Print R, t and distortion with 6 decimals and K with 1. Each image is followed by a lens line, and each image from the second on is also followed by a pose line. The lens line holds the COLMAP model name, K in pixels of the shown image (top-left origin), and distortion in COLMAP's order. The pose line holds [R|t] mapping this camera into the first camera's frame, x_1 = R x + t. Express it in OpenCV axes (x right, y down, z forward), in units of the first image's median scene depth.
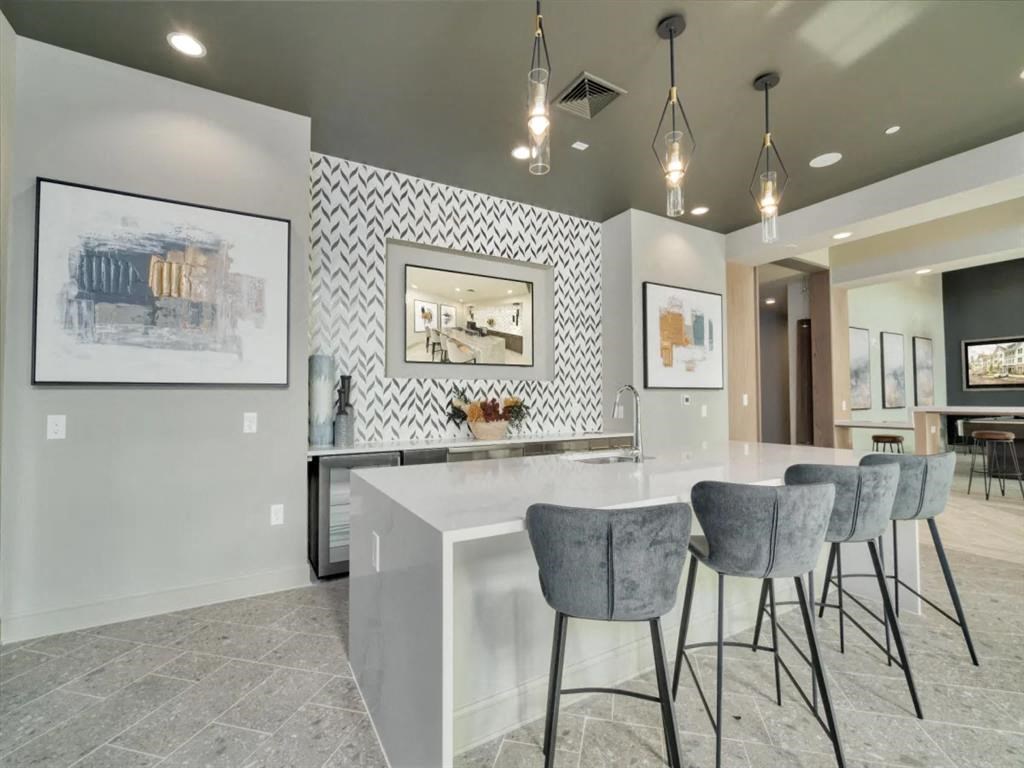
lens RADIAL K [[448.8, 0, 513.9], [0, 448.8, 389.6], [0, 0, 1]] dist [-0.014511, -0.000257]
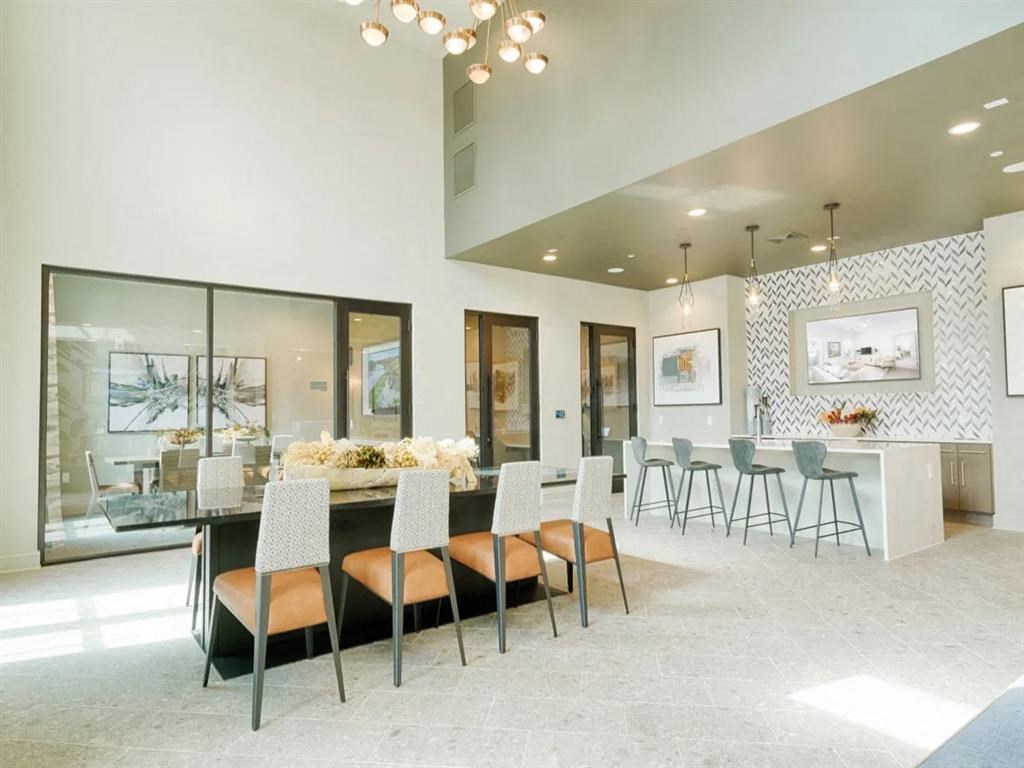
lens RADIAL K [[588.8, 0, 512.1], [0, 588.8, 388.9], [0, 0, 1]] dist [0.003921, 0.000573]
pose [[0.120222, -0.034118, -0.992161, 1.687349], [0.038991, 0.998800, -0.029622, -0.028098], [0.991981, -0.035124, 0.121408, -0.275637]]
